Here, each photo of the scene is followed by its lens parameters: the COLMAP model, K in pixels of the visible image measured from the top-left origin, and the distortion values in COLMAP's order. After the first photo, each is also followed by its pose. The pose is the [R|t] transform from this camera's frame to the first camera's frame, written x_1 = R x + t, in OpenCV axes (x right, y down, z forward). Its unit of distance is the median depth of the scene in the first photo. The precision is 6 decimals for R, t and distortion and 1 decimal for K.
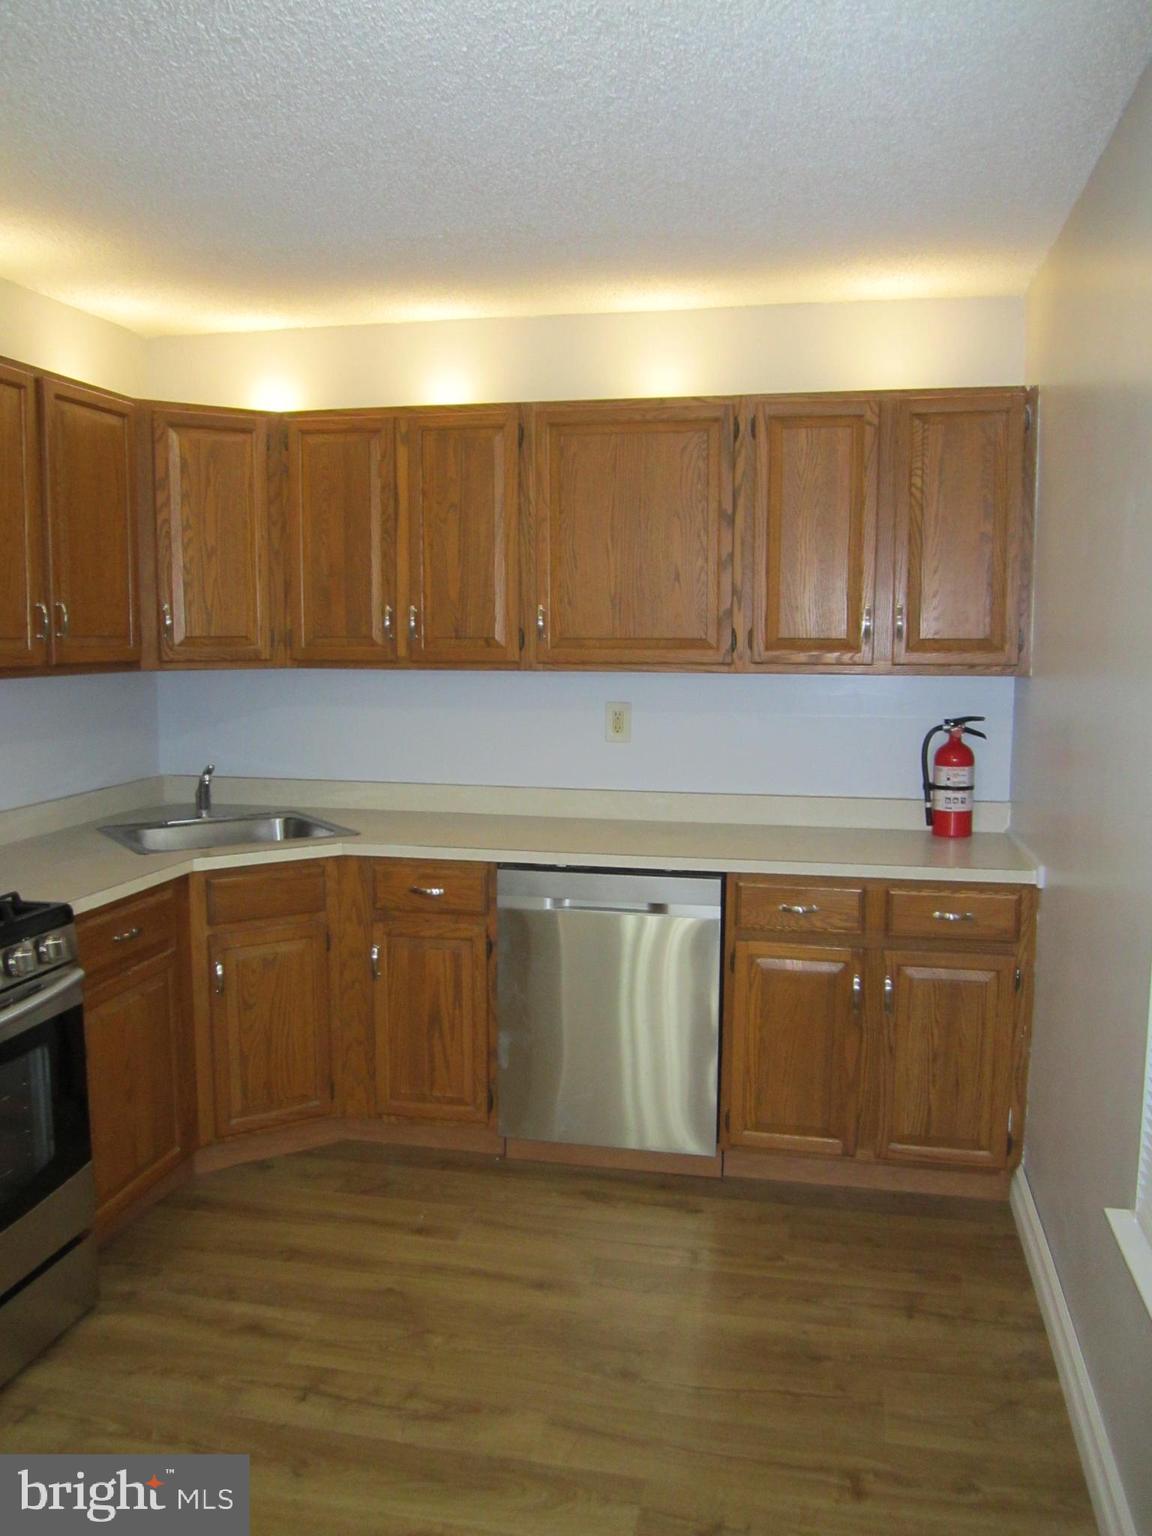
lens RADIAL K [[1258.9, 0, 565.0], [0, 1258.9, 774.8], [0, 0, 1]] dist [-0.042667, 0.004901]
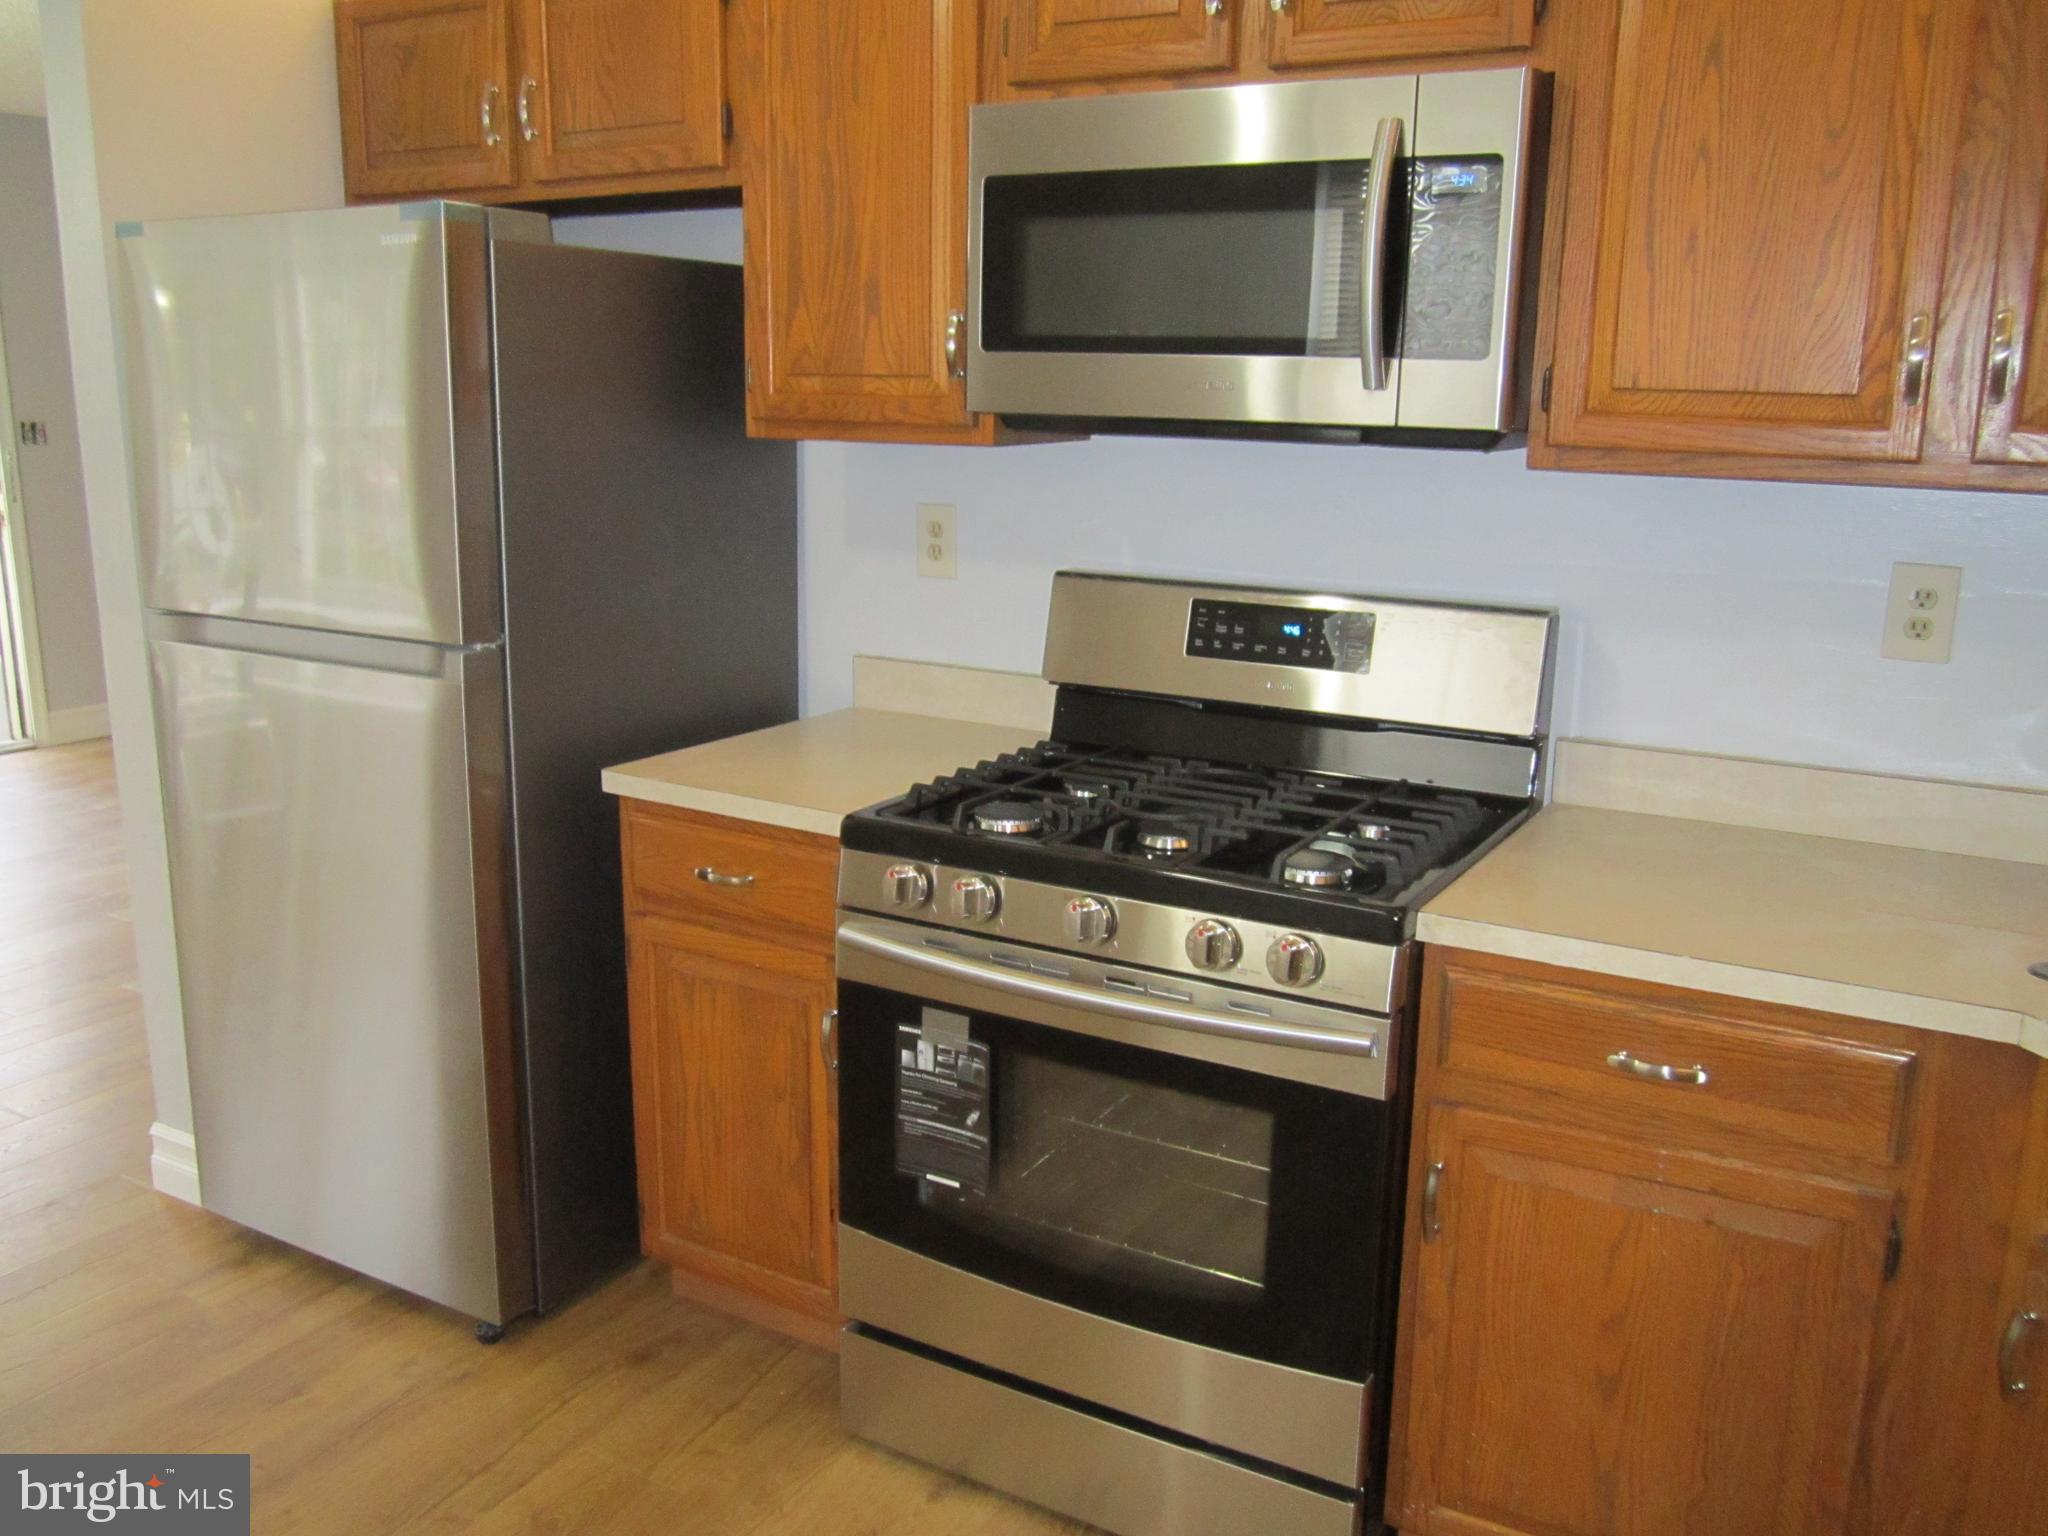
lens RADIAL K [[1661.4, 0, 1060.2], [0, 1661.4, 765.1], [0, 0, 1]] dist [-0.047890, 0.008440]
pose [[-0.287536, 0.205262, -0.935516, 0.206537], [-0.127333, 0.959902, 0.249749, -0.081912], [0.949268, 0.190934, -0.249870, 0.795405]]
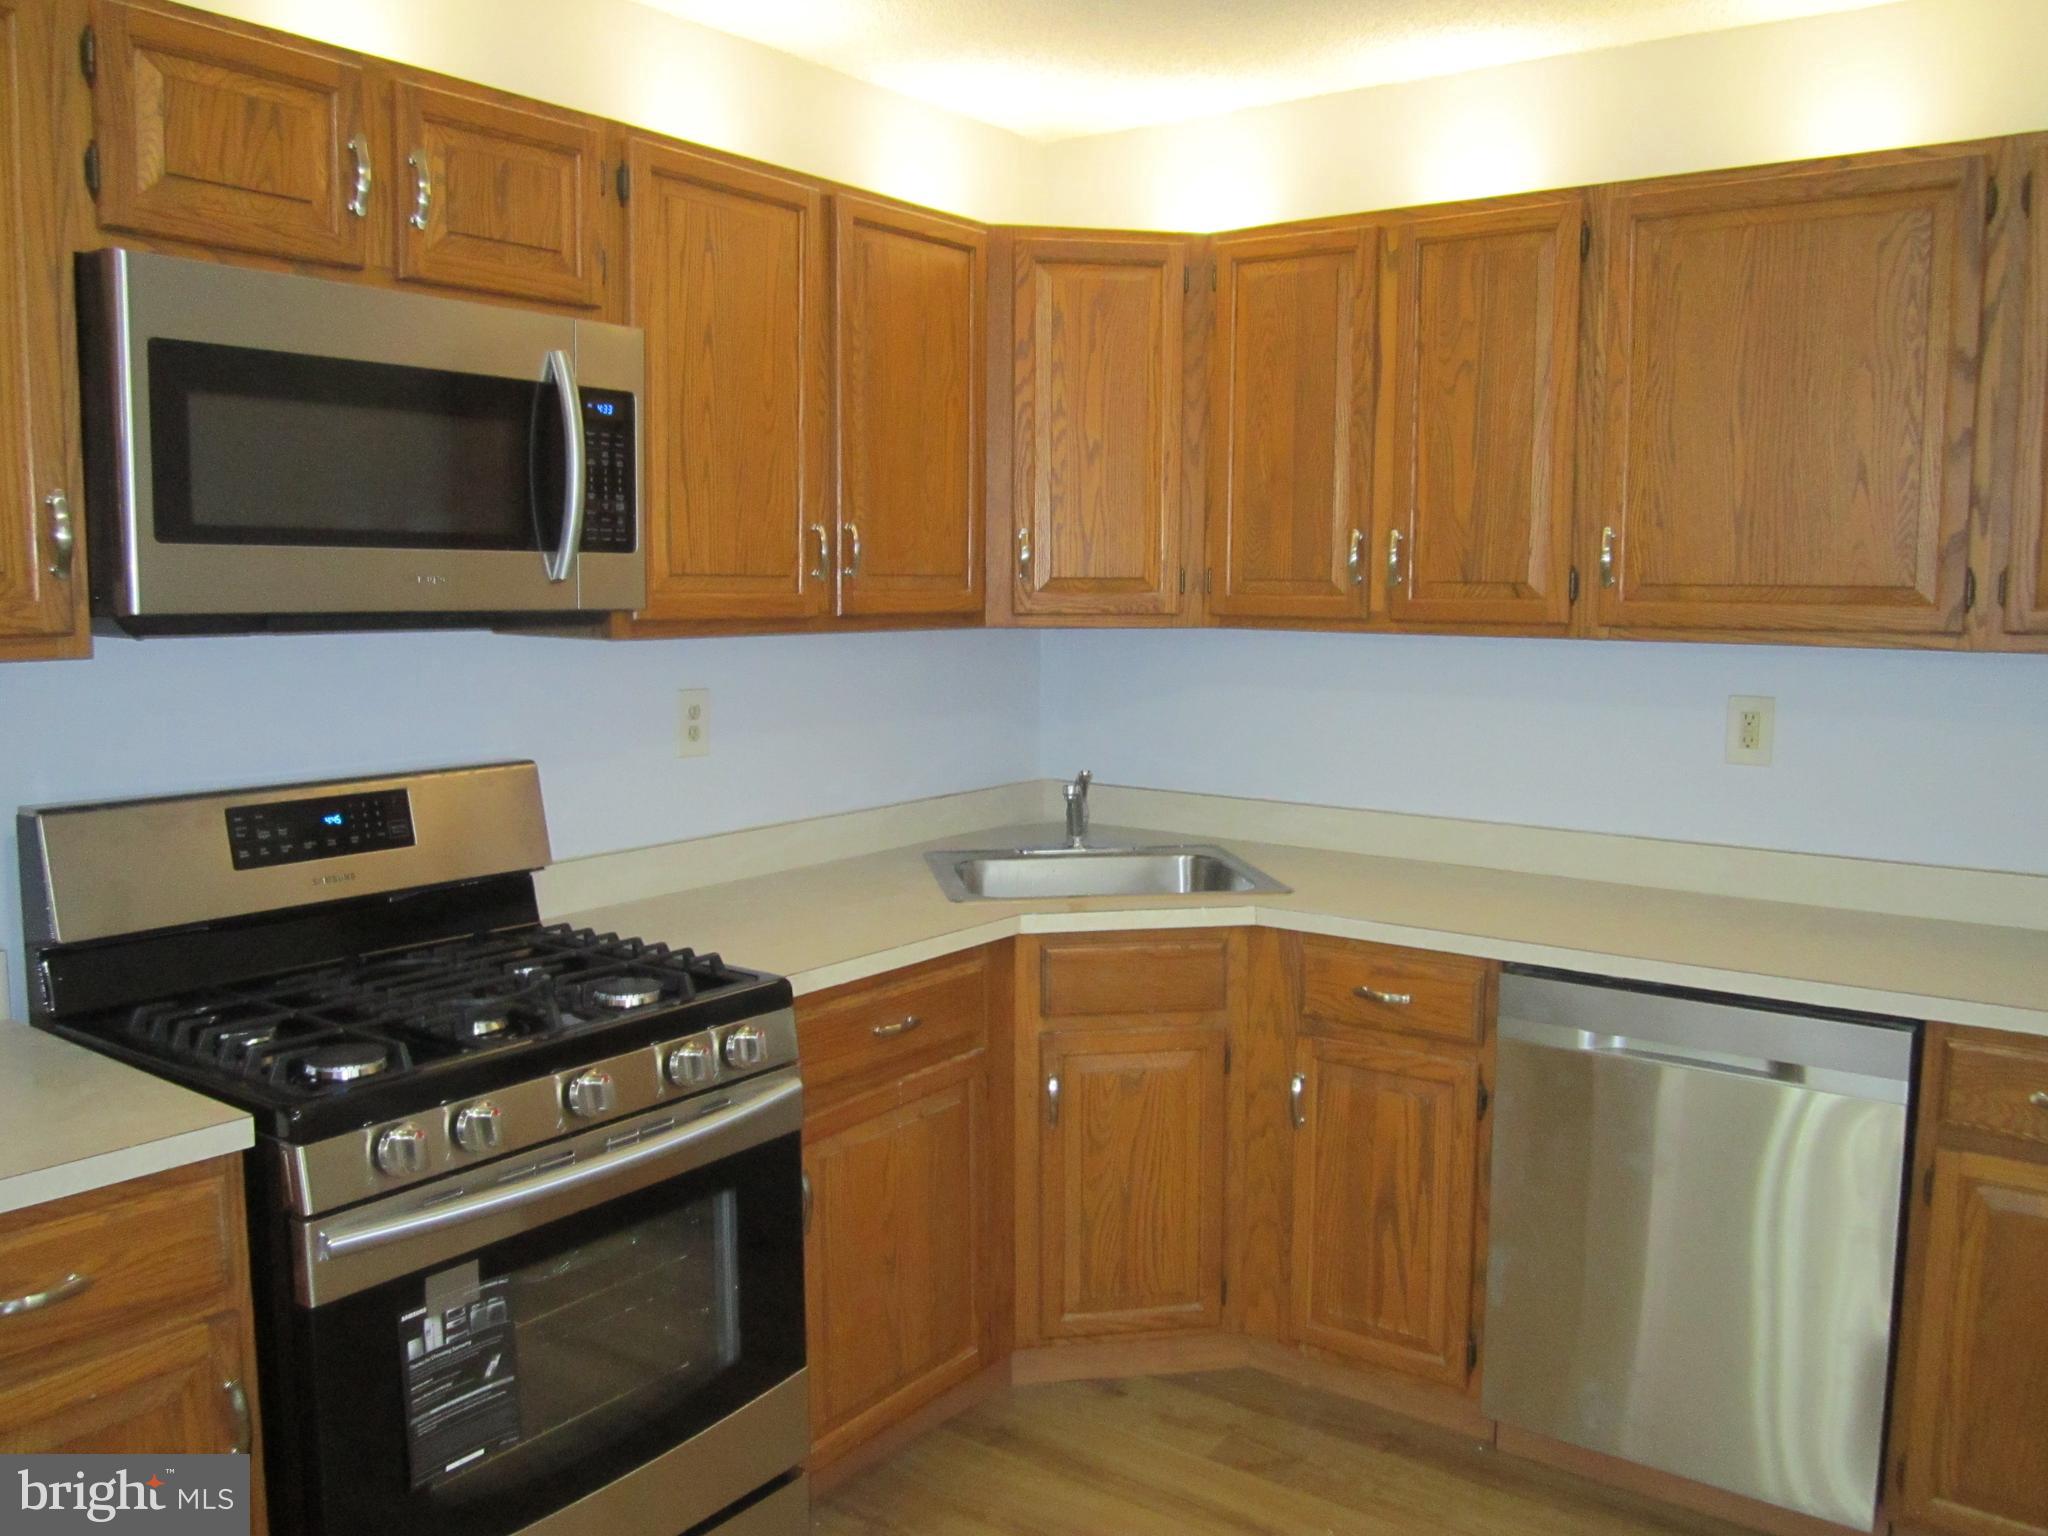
lens RADIAL K [[1678.5, 0, 1034.0], [0, 1678.5, 768.8], [0, 0, 1]] dist [-0.042667, 0.004901]
pose [[0.916390, 0.048642, -0.397321, 0.052438], [-0.049464, 0.998742, 0.008186, -0.015894], [0.397220, 0.012152, 0.917643, 0.185891]]
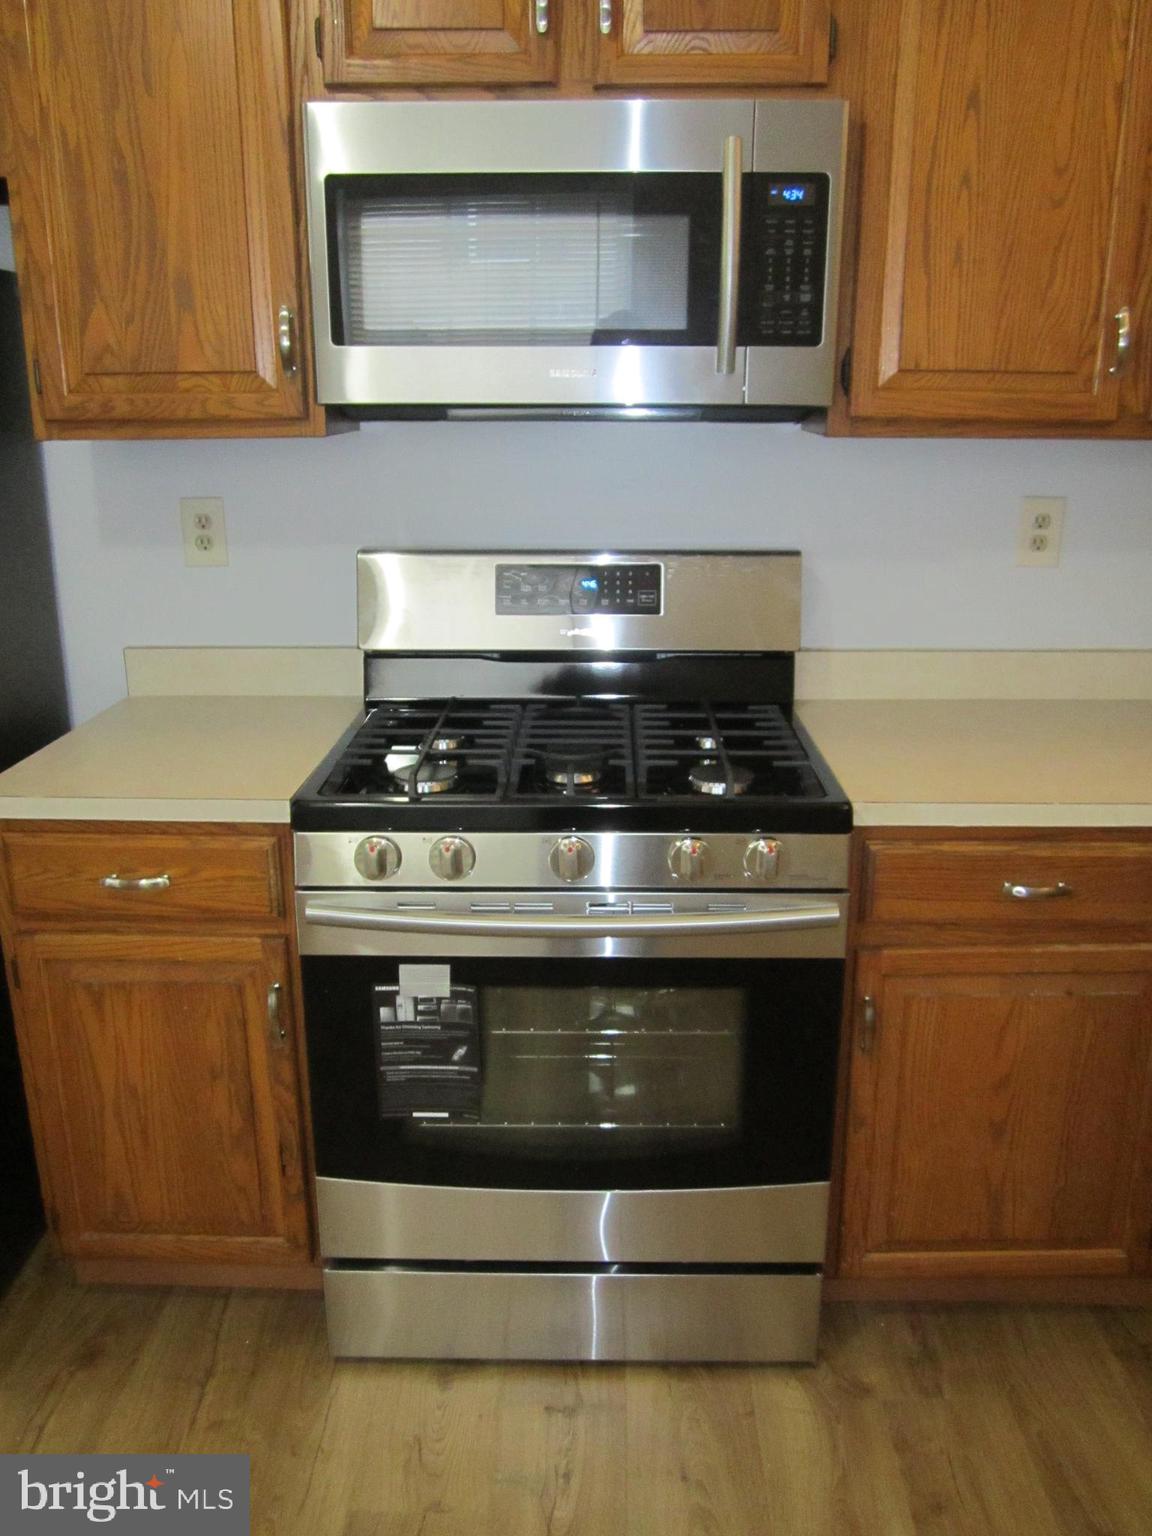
lens RADIAL K [[1252.4, 0, 576.0], [0, 1252.4, 768.0], [0, 0, 1]] dist [-0.045643, 0.010949]
pose [[0.197925, 0.277118, -0.940229, 0.124734], [-0.108796, 0.959489, 0.259892, -0.048284], [0.974161, 0.050854, 0.220057, 0.563942]]
